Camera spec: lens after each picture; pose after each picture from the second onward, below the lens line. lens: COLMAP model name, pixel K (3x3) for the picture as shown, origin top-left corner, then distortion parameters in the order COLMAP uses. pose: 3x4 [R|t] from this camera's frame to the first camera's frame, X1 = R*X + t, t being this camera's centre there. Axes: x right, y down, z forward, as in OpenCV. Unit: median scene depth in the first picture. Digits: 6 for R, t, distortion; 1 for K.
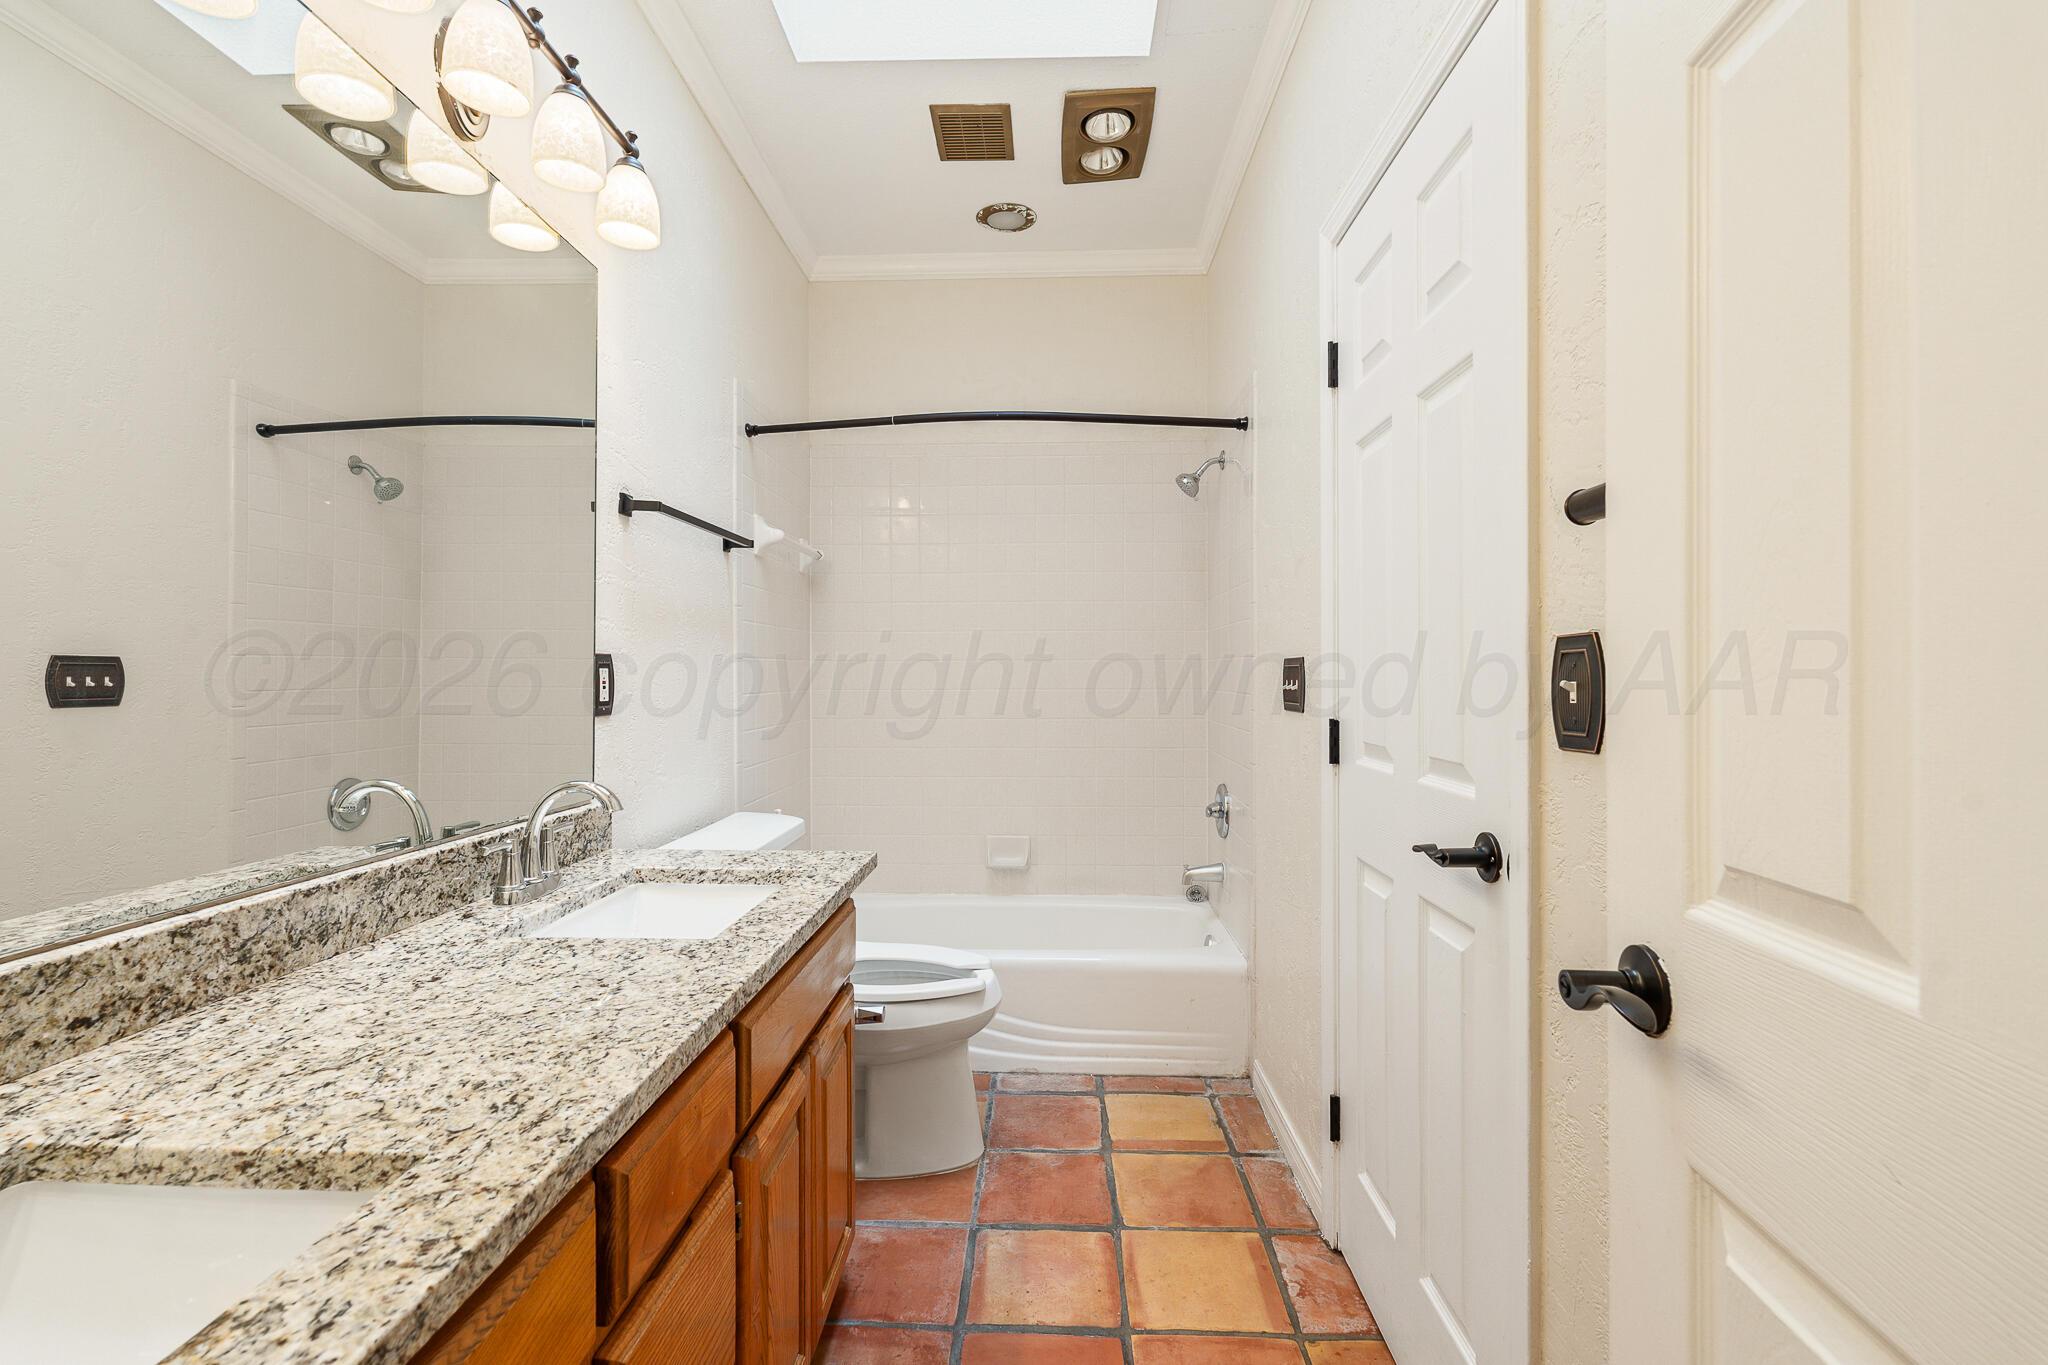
lens RADIAL K [[901.3, 0, 1024.4], [0, 901.3, 678.5], [0, 0, 1]] dist [-0.000723, -0.000036]
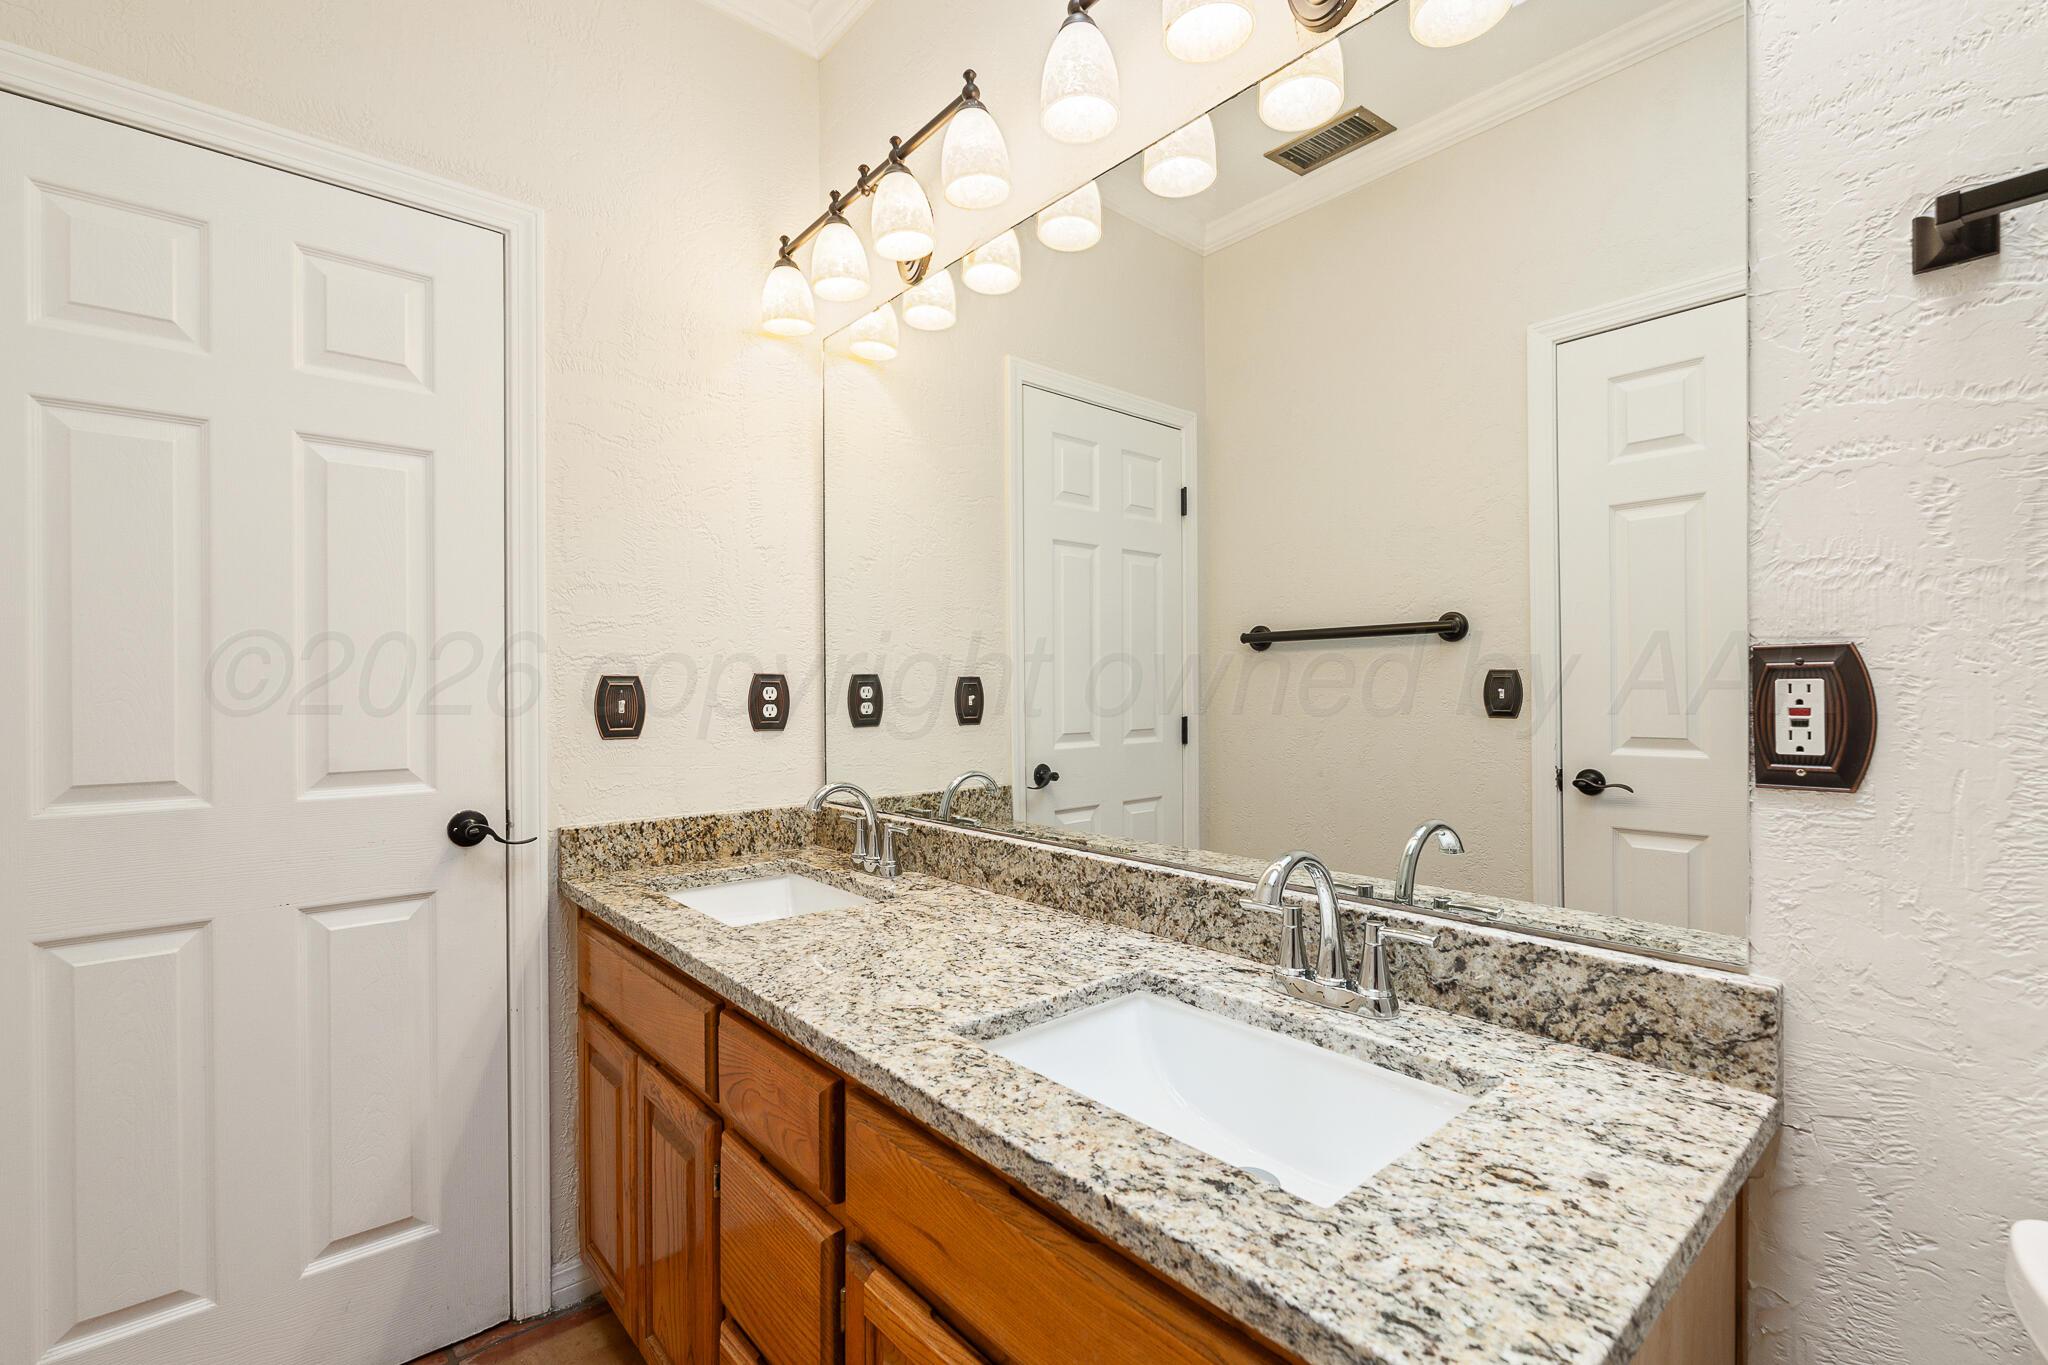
lens RADIAL K [[901.3, 0, 1023.4], [0, 901.3, 688.7], [0, 0, 1]] dist [-0.000723, -0.000036]
pose [[-0.731450, 0.002641, -0.681890, 0.170316], [0.003737, 0.999993, -0.000136, -0.012800], [0.681885, -0.002647, -0.731455, 1.919546]]
